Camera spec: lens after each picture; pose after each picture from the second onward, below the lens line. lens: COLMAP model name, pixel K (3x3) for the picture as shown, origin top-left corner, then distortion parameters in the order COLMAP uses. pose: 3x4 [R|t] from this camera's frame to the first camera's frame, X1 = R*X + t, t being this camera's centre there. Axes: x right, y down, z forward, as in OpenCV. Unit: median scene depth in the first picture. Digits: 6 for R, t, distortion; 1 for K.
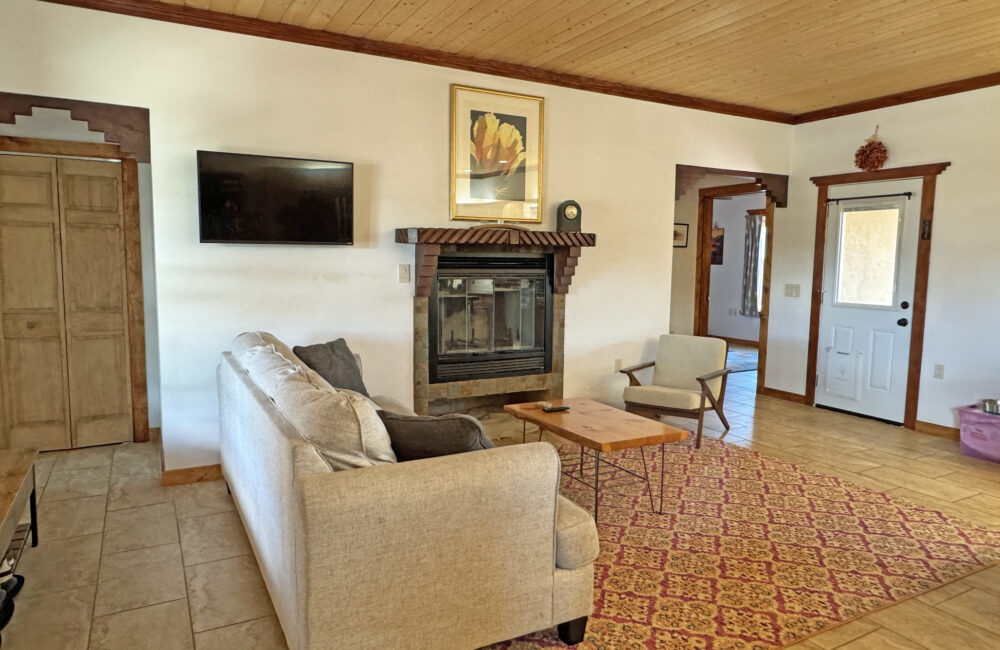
lens RADIAL K [[637.3, 0, 498.4], [0, 637.3, 321.7], [0, 0, 1]] dist [0.002031, 0.000563]
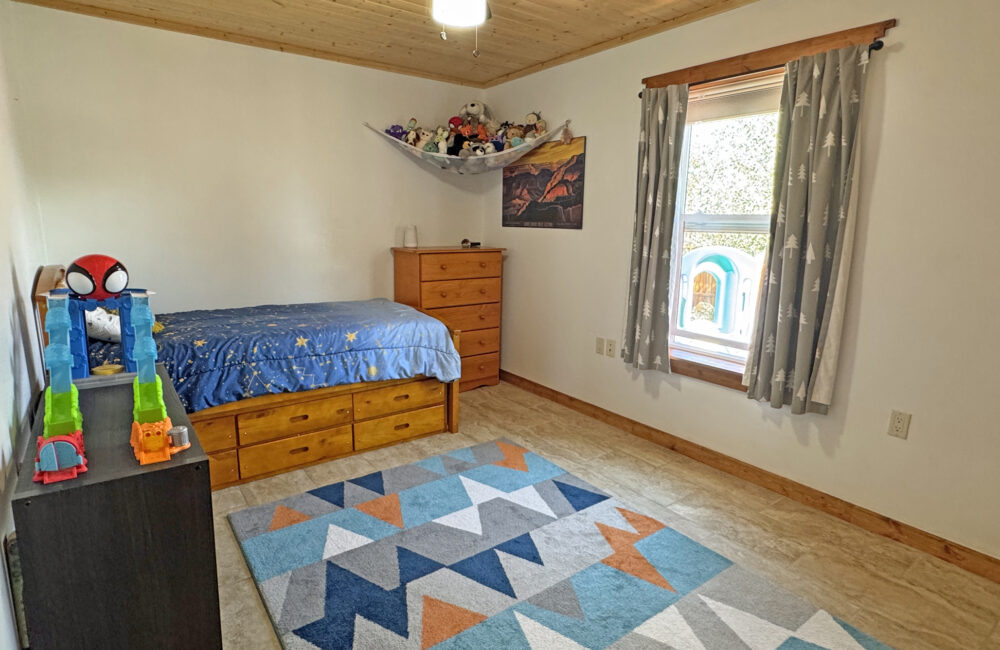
lens RADIAL K [[537.4, 0, 498.6], [0, 537.4, 323.8], [0, 0, 1]] dist [-0.003143, 0.000874]
pose [[0.991072, -0.022782, 0.131368, 0.265132], [0.010179, 0.995346, 0.095828, -0.065884], [-0.132939, -0.093636, 0.986691, 0.697677]]
